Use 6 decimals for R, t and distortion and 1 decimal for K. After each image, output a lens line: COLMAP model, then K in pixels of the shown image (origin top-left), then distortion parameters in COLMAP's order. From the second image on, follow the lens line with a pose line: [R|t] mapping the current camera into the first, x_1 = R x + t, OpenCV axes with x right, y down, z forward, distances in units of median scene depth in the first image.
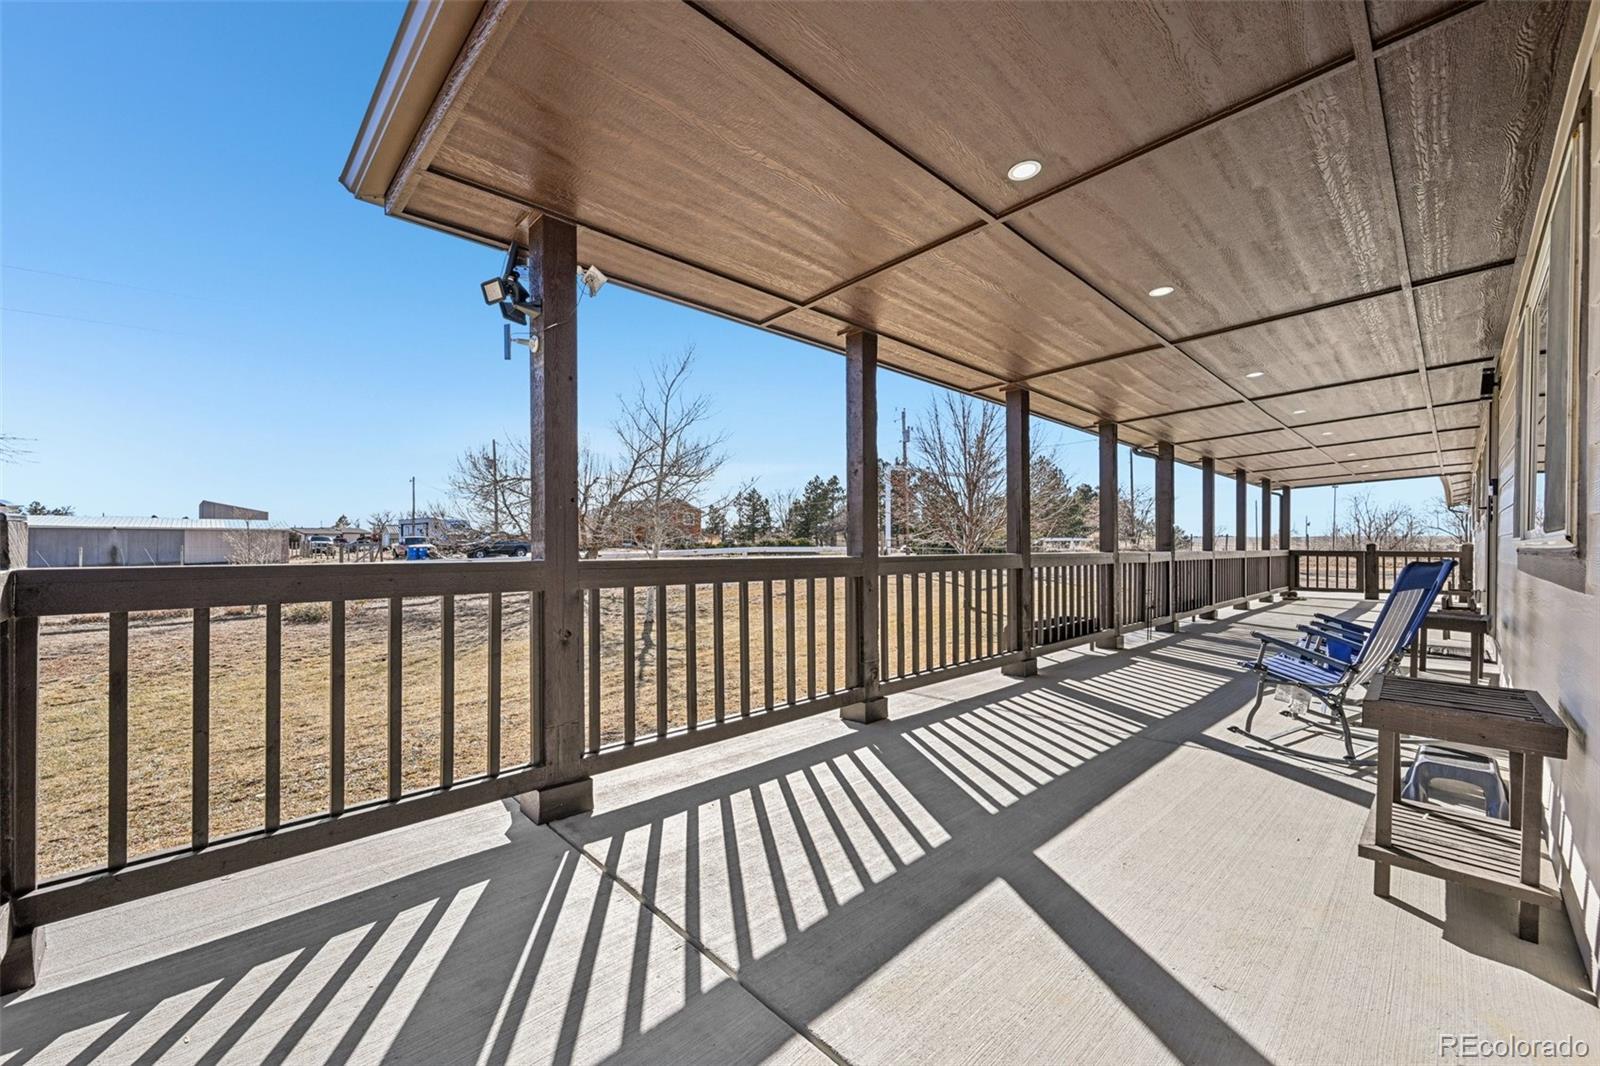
lens RADIAL K [[622.5, 0, 797.0], [0, 622.5, 540.6], [0, 0, 1]] dist [-0.001562, 0.000169]
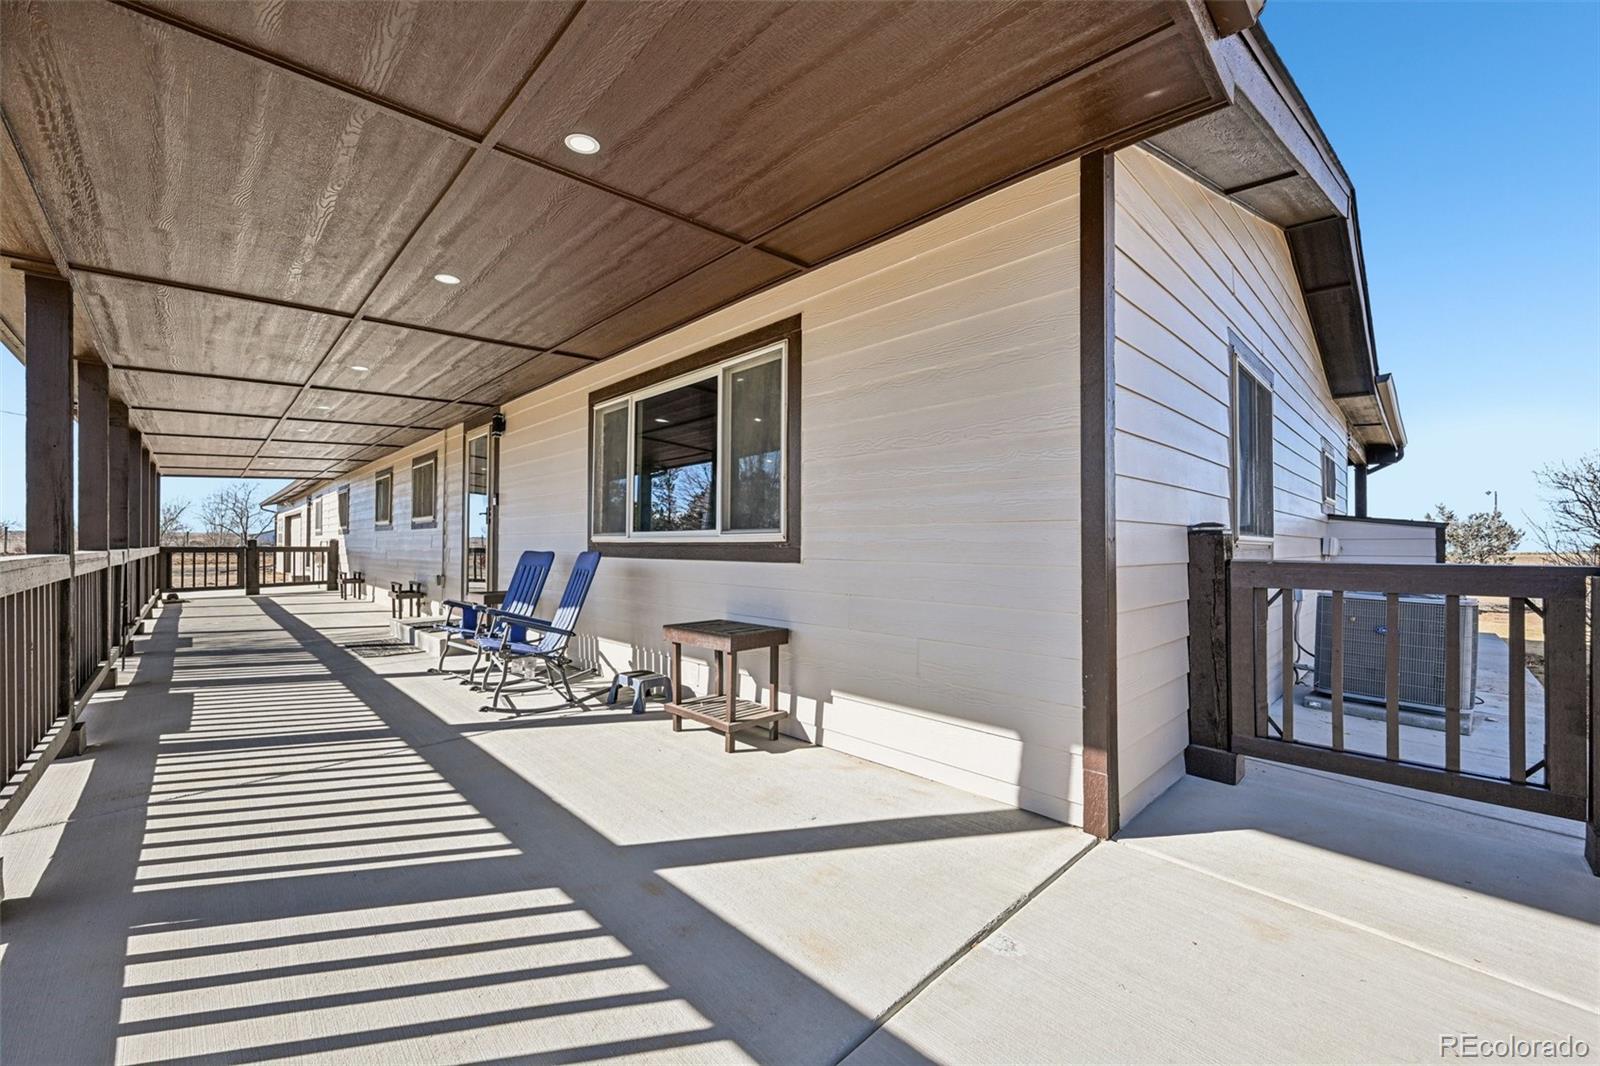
lens RADIAL K [[622.5, 0, 797.0], [0, 622.5, 539.3], [0, 0, 1]] dist [-0.001562, 0.000169]
pose [[0.002517, 0.002100, 0.999995, -0.091725], [-0.005944, 0.999980, -0.002085, 0.000948], [-0.999979, -0.005939, 0.002529, 0.105511]]
